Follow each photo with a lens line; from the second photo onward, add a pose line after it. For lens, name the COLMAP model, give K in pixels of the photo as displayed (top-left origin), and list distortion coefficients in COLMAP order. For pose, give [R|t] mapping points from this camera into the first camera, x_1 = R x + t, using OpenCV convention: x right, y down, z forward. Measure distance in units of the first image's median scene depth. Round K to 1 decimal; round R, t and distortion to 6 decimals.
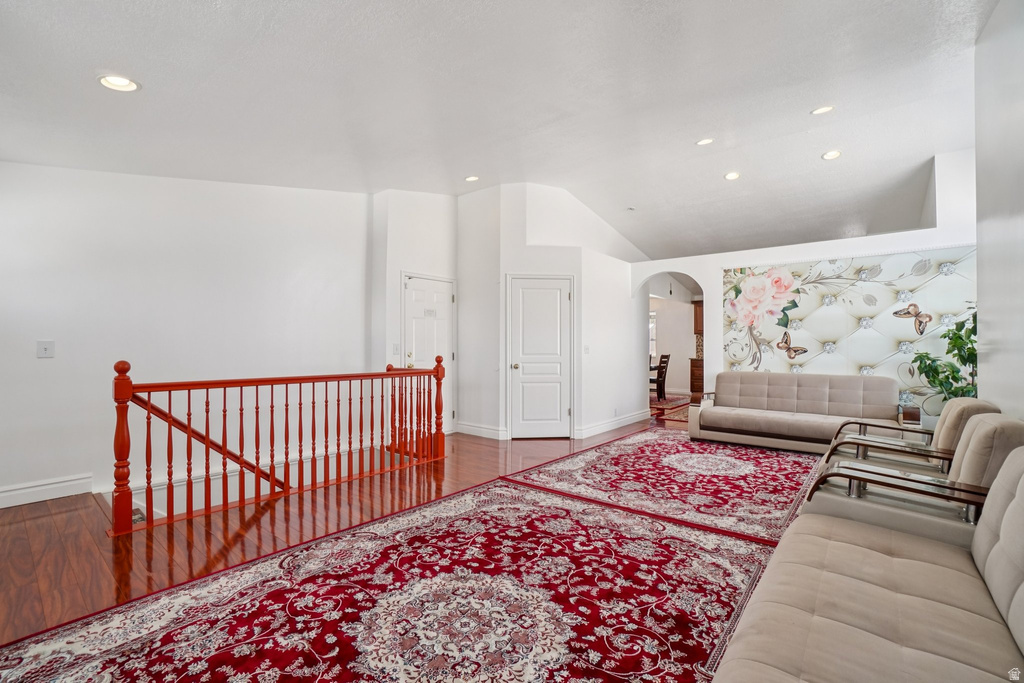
lens RADIAL K [[459.6, 0, 498.4], [0, 459.6, 344.5], [0, 0, 1]] dist [-0.066464, 0.023436]
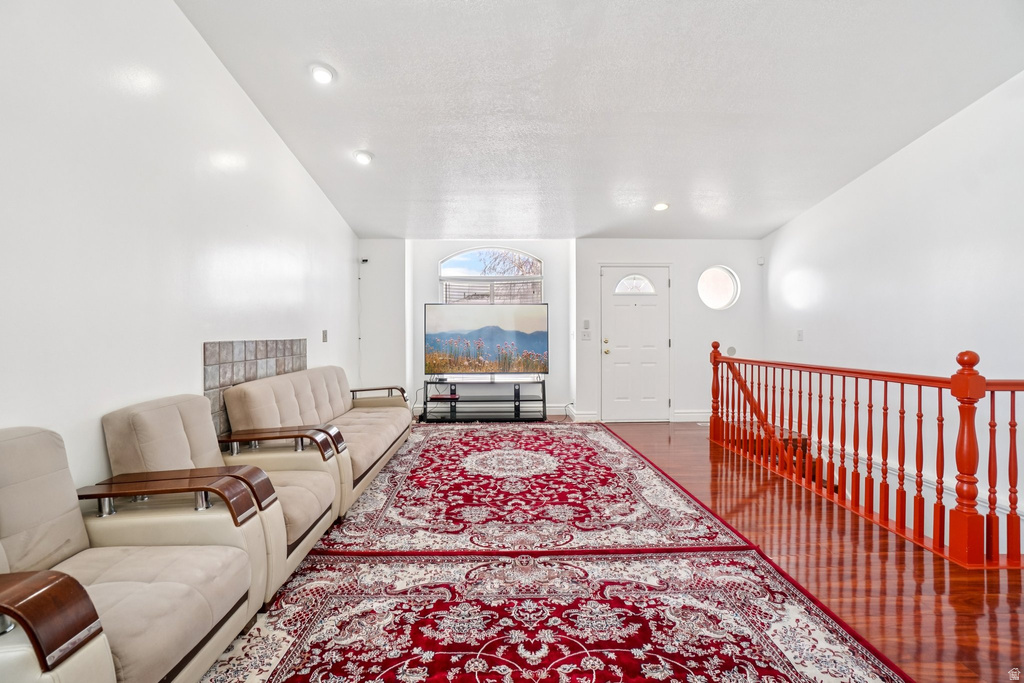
lens RADIAL K [[441.0, 0, 501.8], [0, 441.0, 342.1], [0, 0, 1]] dist [-0.058752, 0.019548]
pose [[-0.750690, 0.012452, -0.660537, 0.863694], [0.003547, 0.999884, 0.014818, 0.009843], [0.660645, 0.008781, -0.750647, 1.642985]]
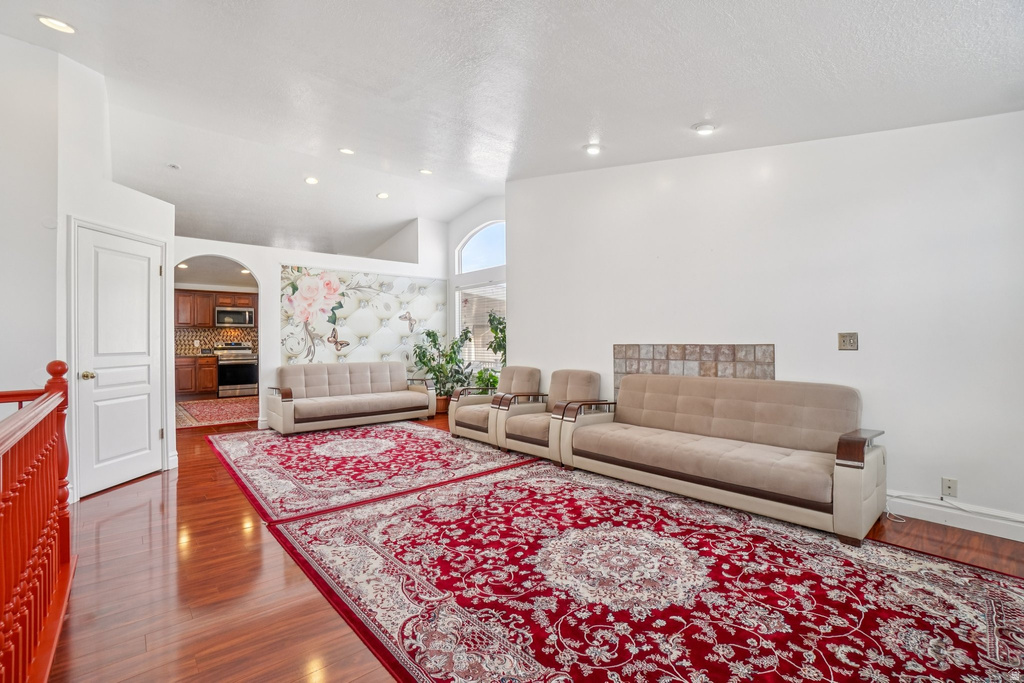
lens RADIAL K [[453.2, 0, 508.0], [0, 453.2, 343.9], [0, 0, 1]] dist [-0.063590, 0.022227]
pose [[0.130879, -0.011057, 0.991337, -0.866137], [0.000755, 0.999939, 0.011054, 0.001138], [-0.991398, -0.000698, 0.130879, 0.737260]]
